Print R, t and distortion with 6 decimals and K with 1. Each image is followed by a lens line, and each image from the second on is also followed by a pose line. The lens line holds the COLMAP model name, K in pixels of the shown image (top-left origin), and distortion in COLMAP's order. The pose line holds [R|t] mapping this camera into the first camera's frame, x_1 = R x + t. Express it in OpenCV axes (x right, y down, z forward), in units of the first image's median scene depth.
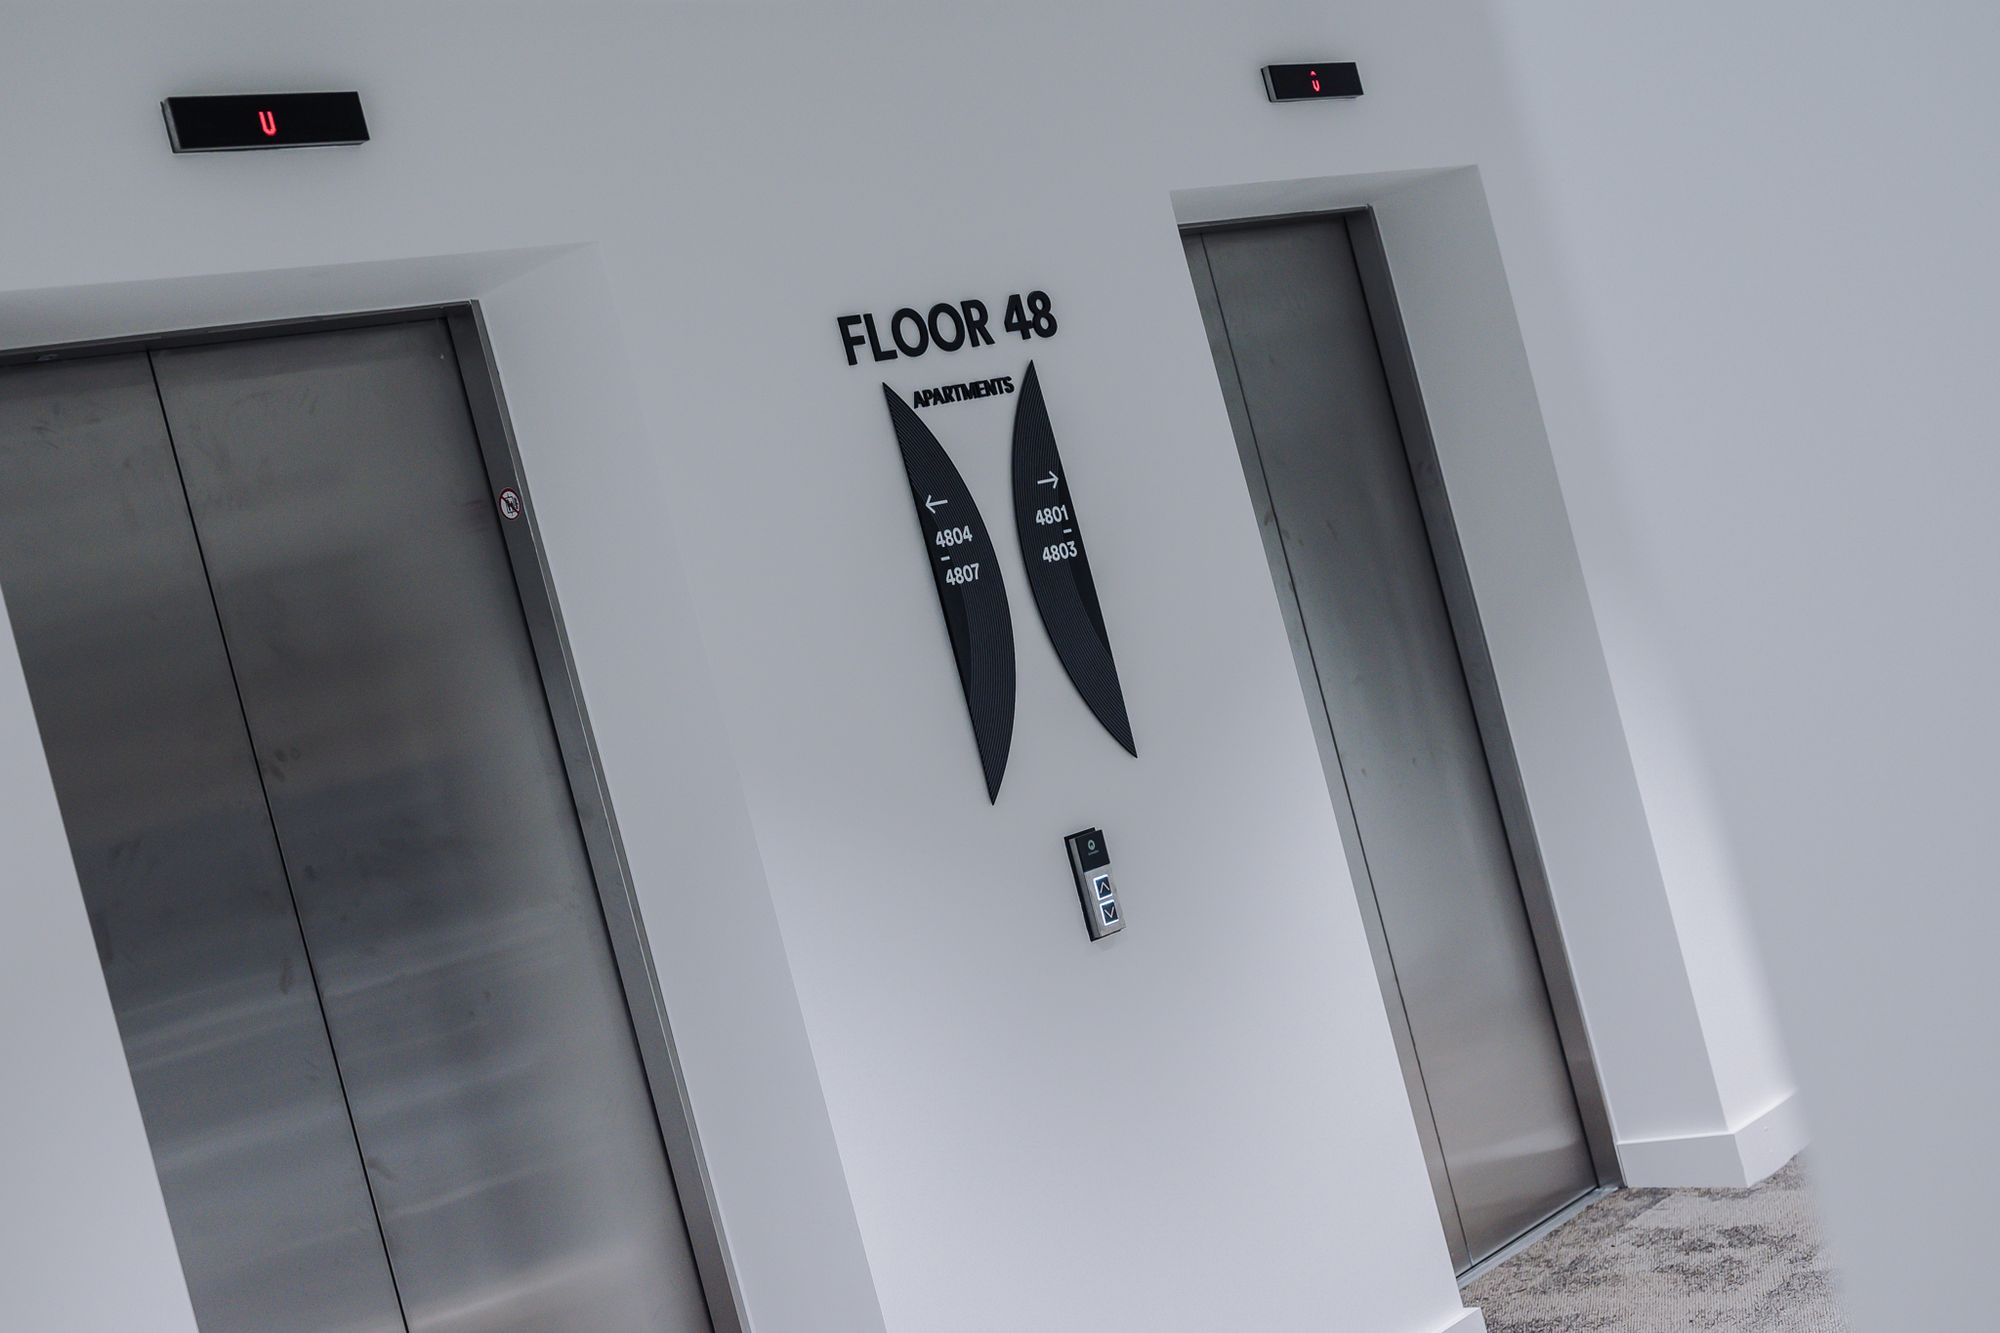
lens RADIAL K [[2853.1, 0, 997.9], [0, 2853.1, 634.2], [0, 0, 1]] dist [-0.009047, 0.014030]
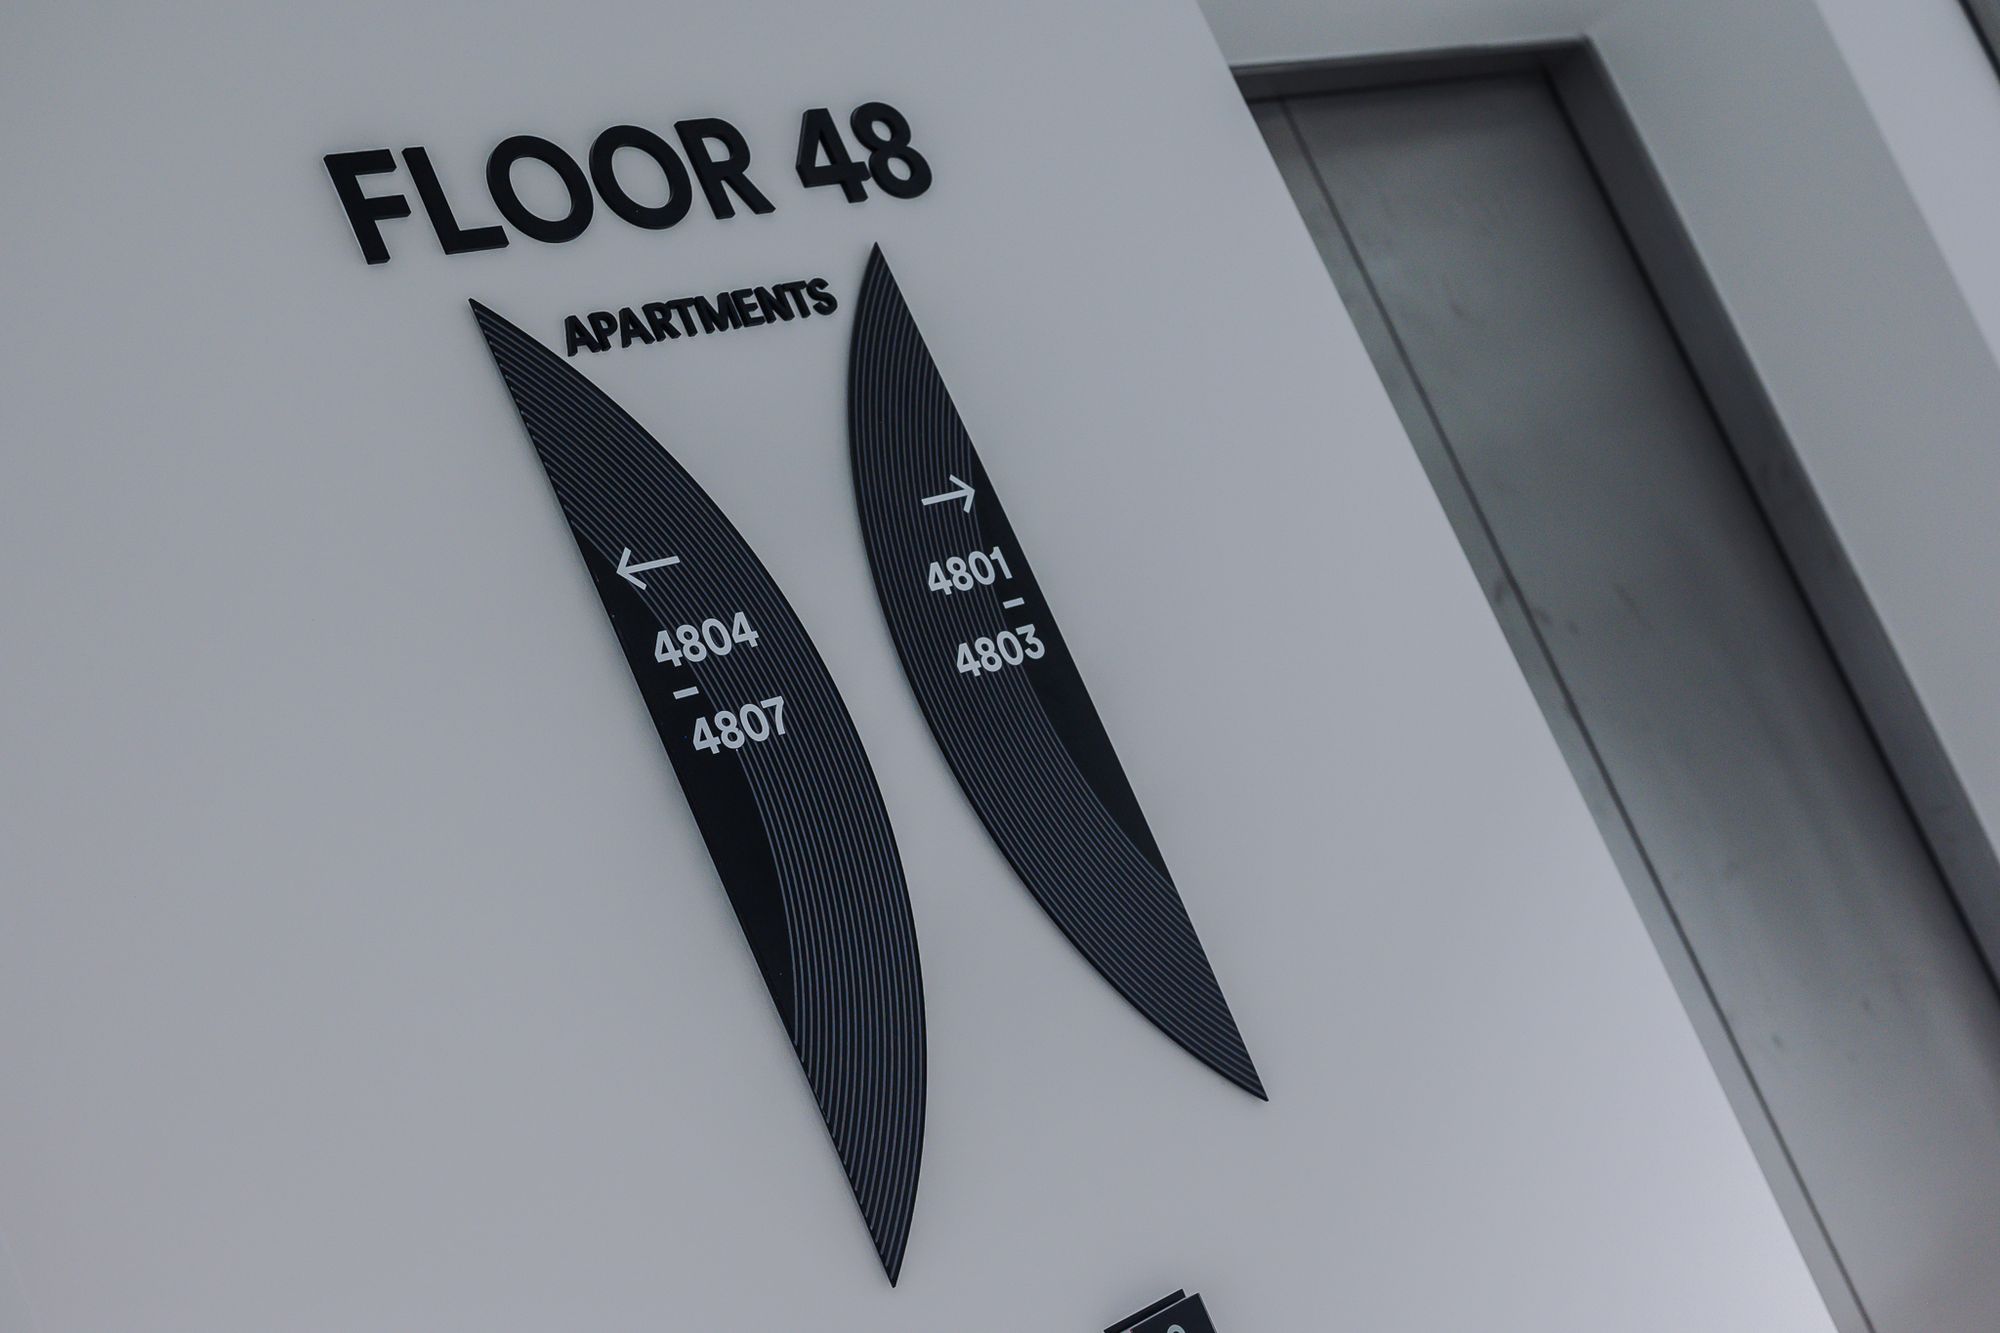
lens RADIAL K [[2853.1, 0, 997.9], [0, 2853.1, 634.2], [0, 0, 1]] dist [-0.009047, 0.014030]
pose [[0.980590, -0.174255, -0.089886, 0.061032], [0.162313, 0.978606, -0.126431, 0.023101], [0.109994, 0.109387, 0.987895, 0.581784]]
